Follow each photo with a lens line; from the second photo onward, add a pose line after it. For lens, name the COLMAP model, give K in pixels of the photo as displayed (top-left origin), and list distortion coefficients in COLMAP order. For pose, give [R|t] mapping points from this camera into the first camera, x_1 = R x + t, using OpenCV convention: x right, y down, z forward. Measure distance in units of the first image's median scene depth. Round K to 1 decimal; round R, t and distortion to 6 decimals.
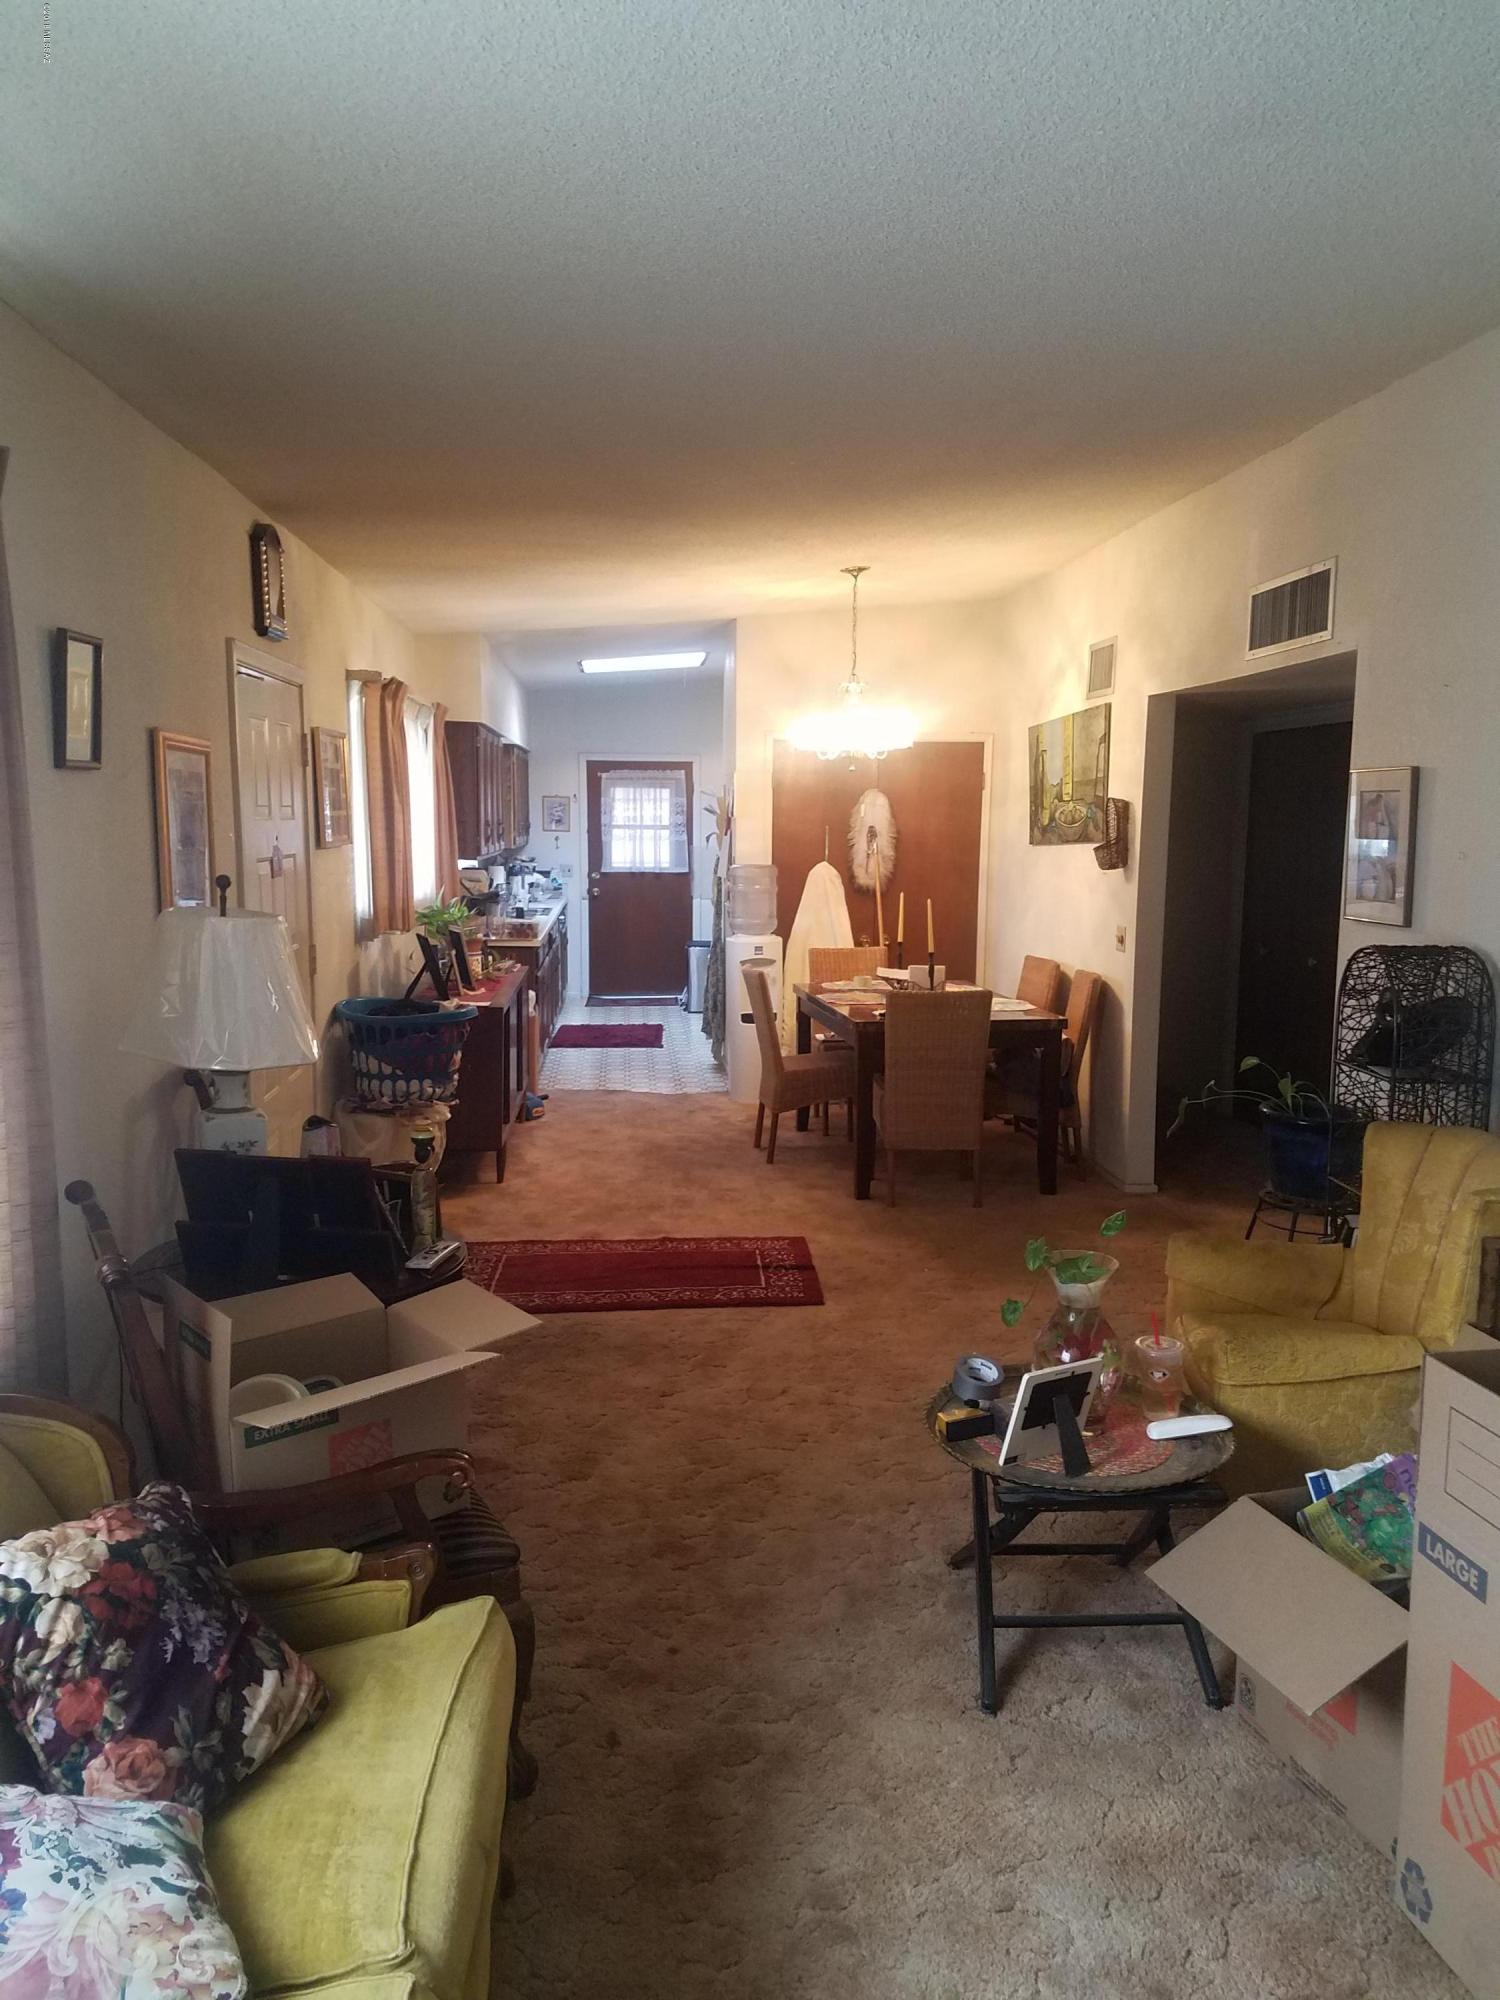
lens RADIAL K [[1533.2, 0, 837.5], [0, 1533.2, 1012.2], [0, 0, 1]] dist [0.088890, 0.002946]
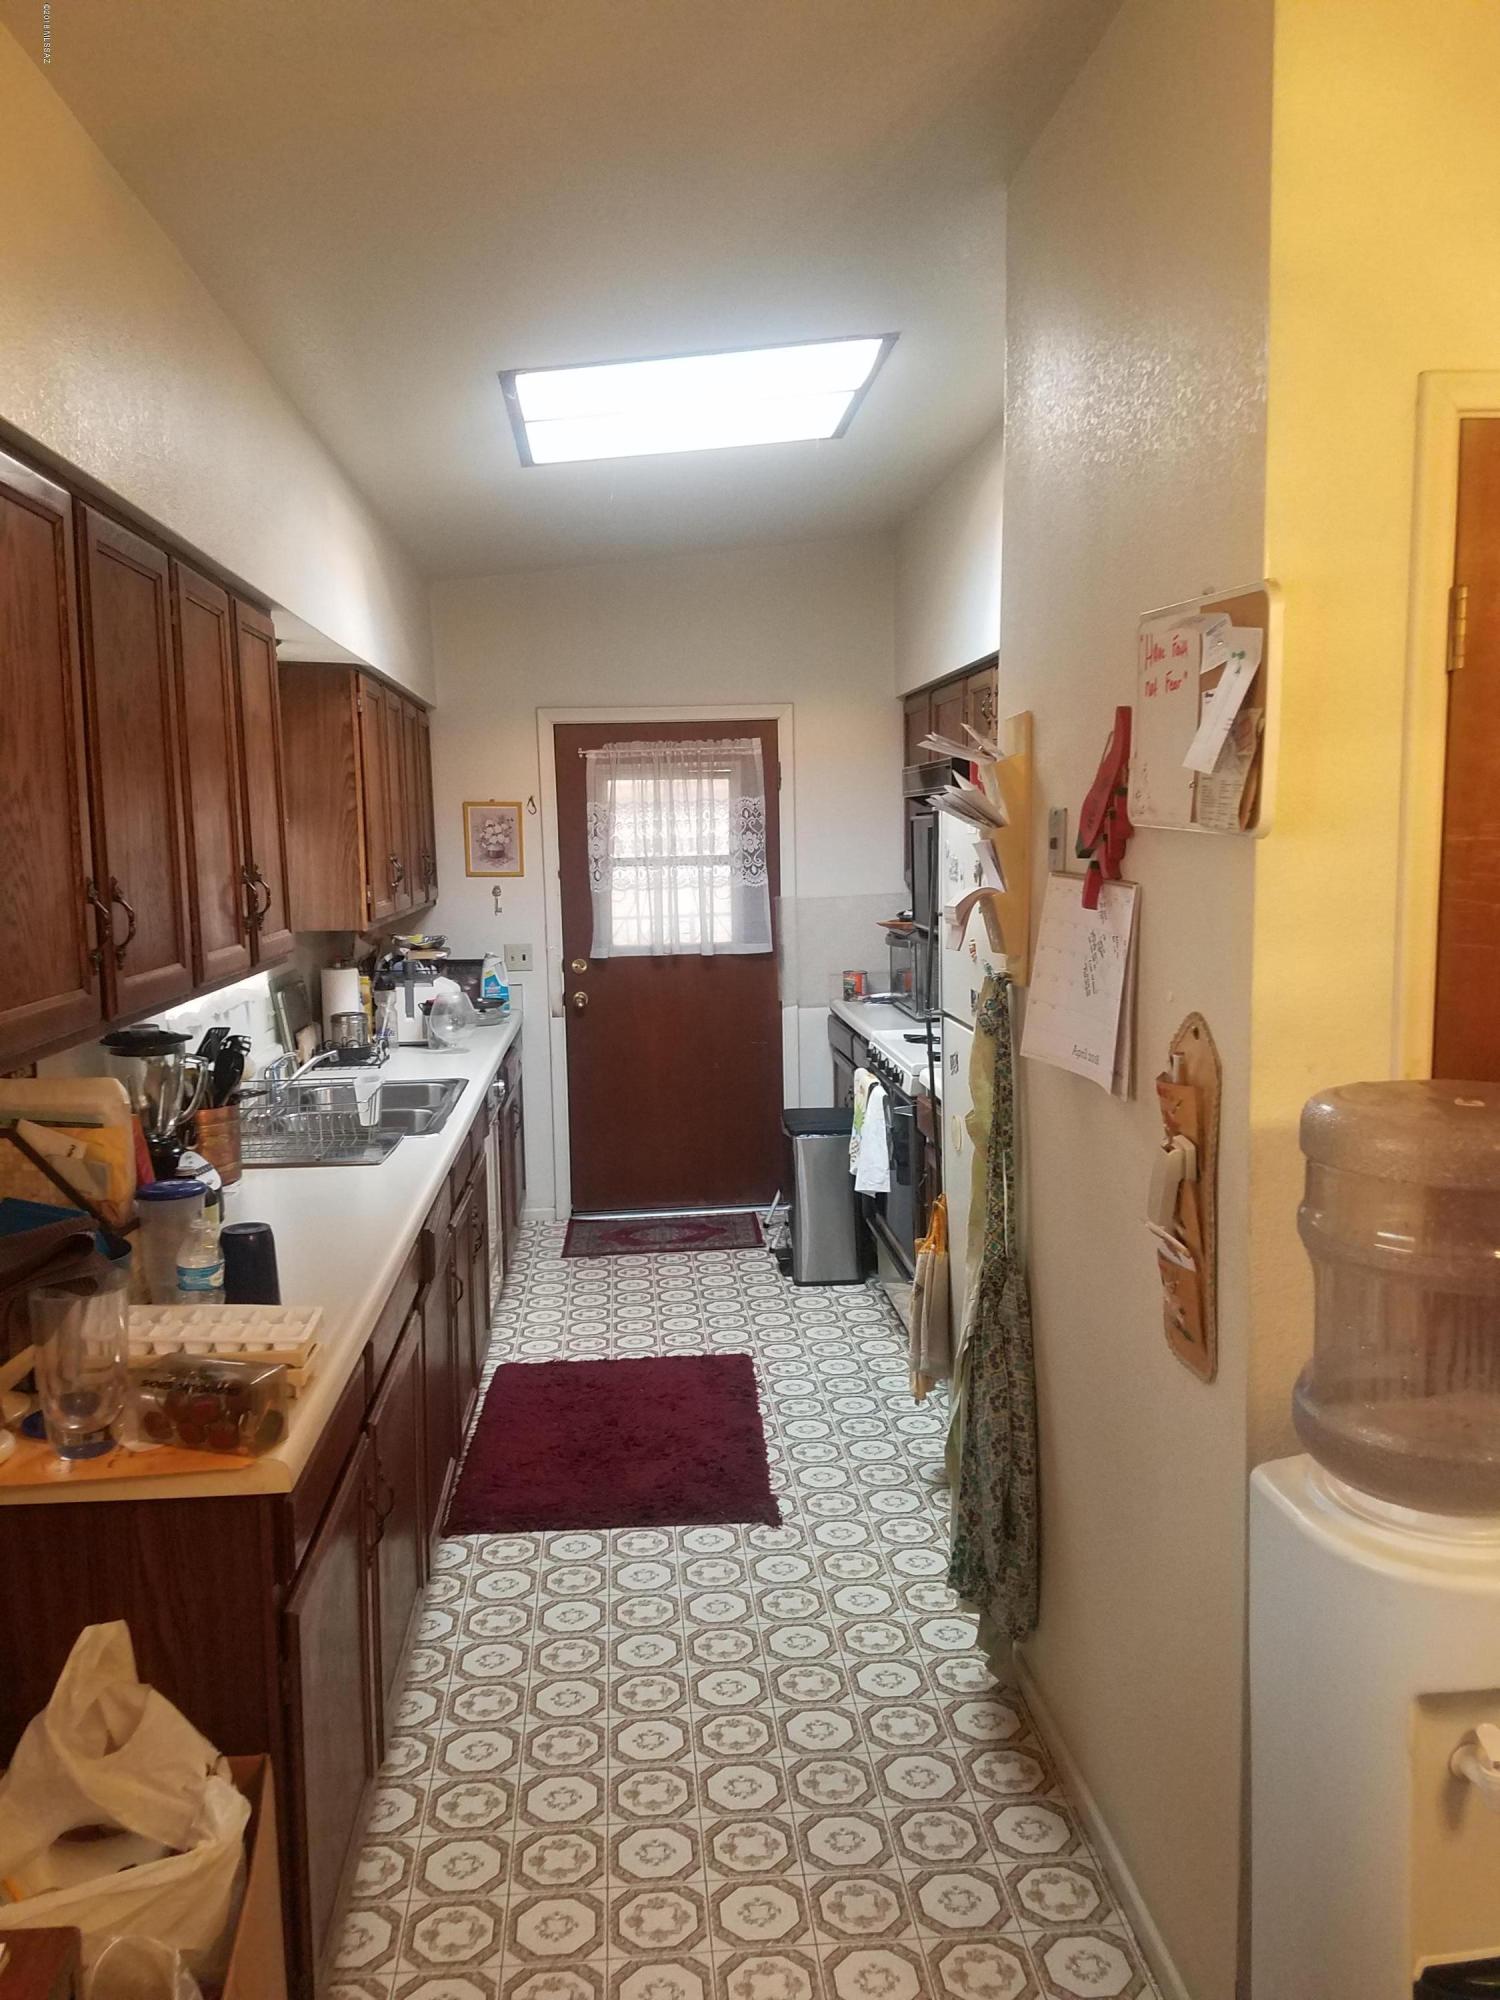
lens RADIAL K [[1533.2, 0, 746.5], [0, 1533.2, 1001.3], [0, 0, 1]] dist [0.088890, 0.002946]
pose [[0.998153, -0.027041, -0.054408, -0.080438], [0.026115, 0.999503, -0.017649, -0.068618], [0.054859, 0.016196, 0.998363, 0.532087]]
